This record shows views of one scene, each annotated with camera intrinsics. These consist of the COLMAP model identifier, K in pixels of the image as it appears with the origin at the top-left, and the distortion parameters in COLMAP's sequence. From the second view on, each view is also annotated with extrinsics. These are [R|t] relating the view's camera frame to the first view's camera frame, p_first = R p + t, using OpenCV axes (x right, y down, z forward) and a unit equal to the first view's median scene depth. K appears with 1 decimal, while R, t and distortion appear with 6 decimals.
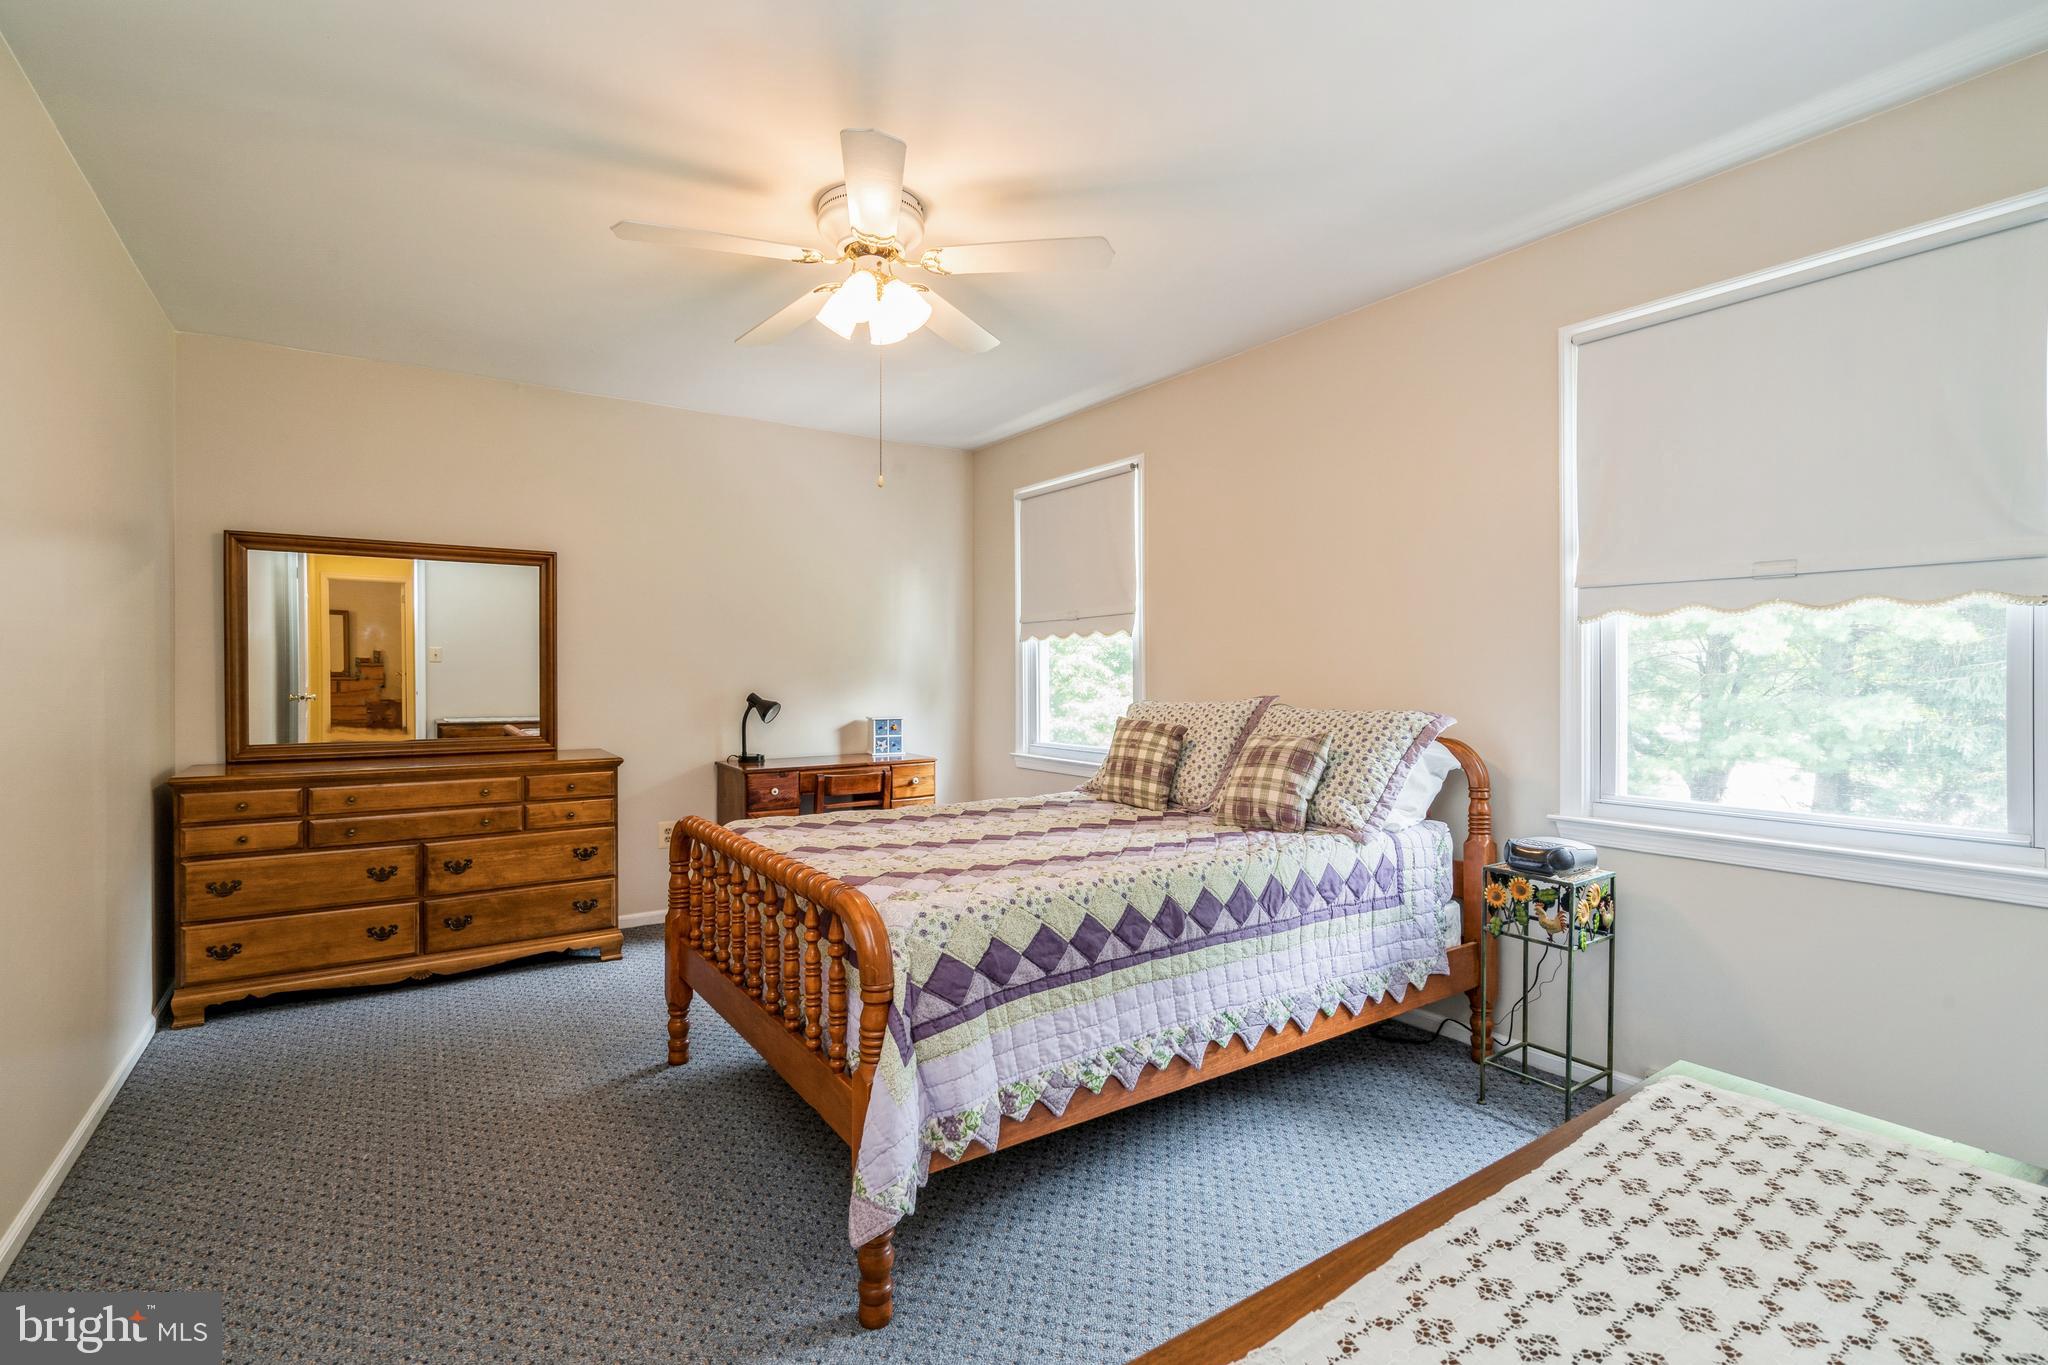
lens RADIAL K [[942.3, 0, 1024.1], [0, 942.3, 673.7], [0, 0, 1]] dist [-0.004047, 0.000003]
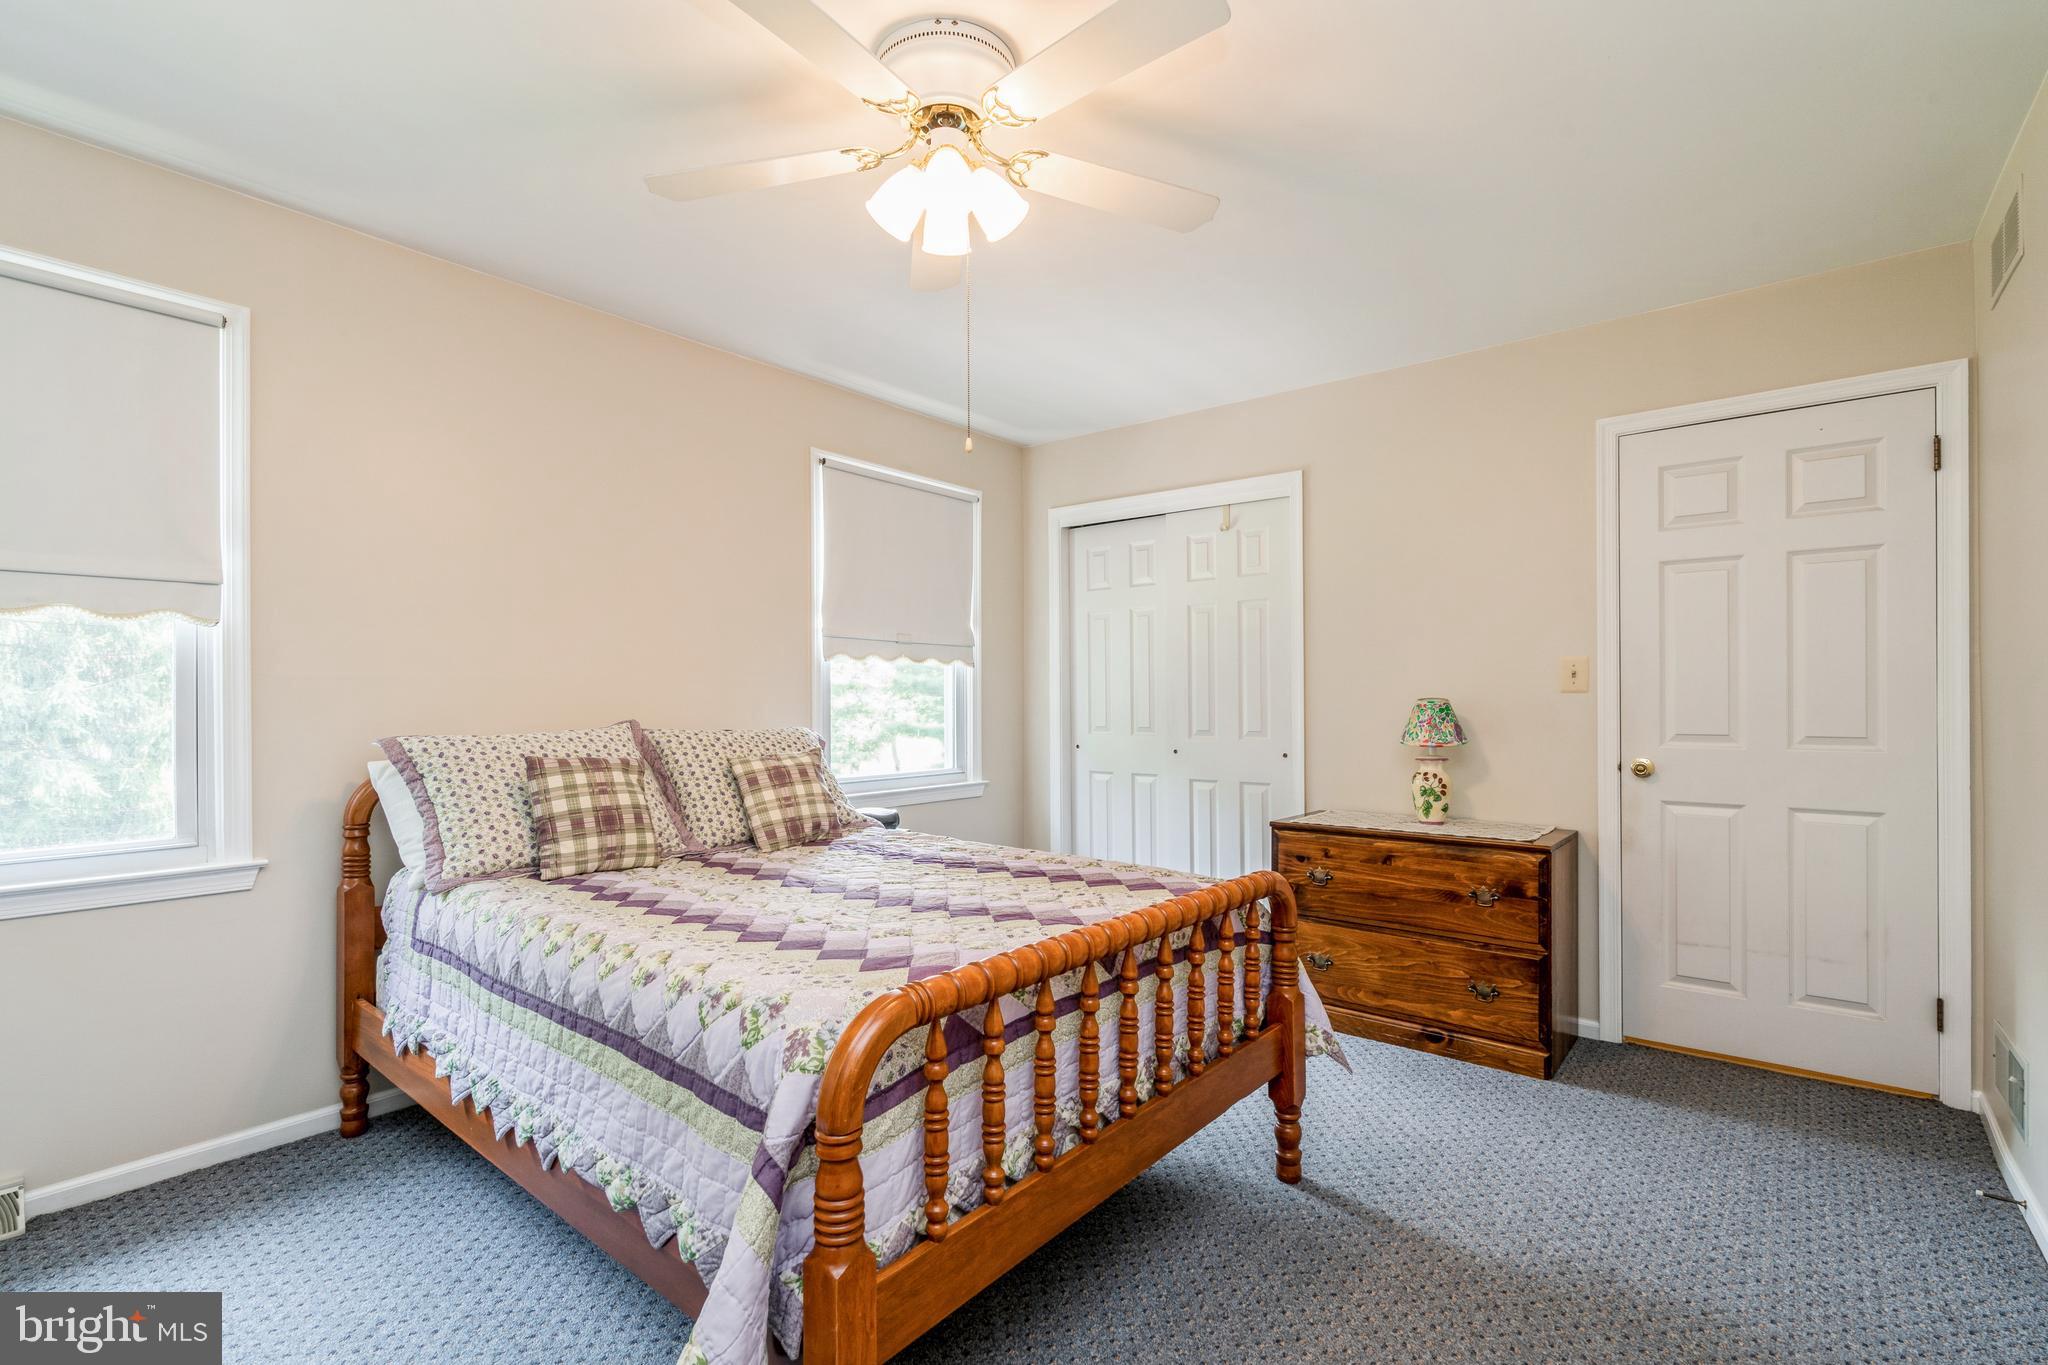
lens RADIAL K [[930.3, 0, 1016.4], [0, 930.3, 699.1], [0, 0, 1]] dist [-0.003411, -0.000370]
pose [[-0.264674, 0.002344, 0.964335, -0.693981], [0.002196, 0.999996, -0.001828, 0.006067], [-0.964335, 0.001634, -0.264678, 0.901101]]
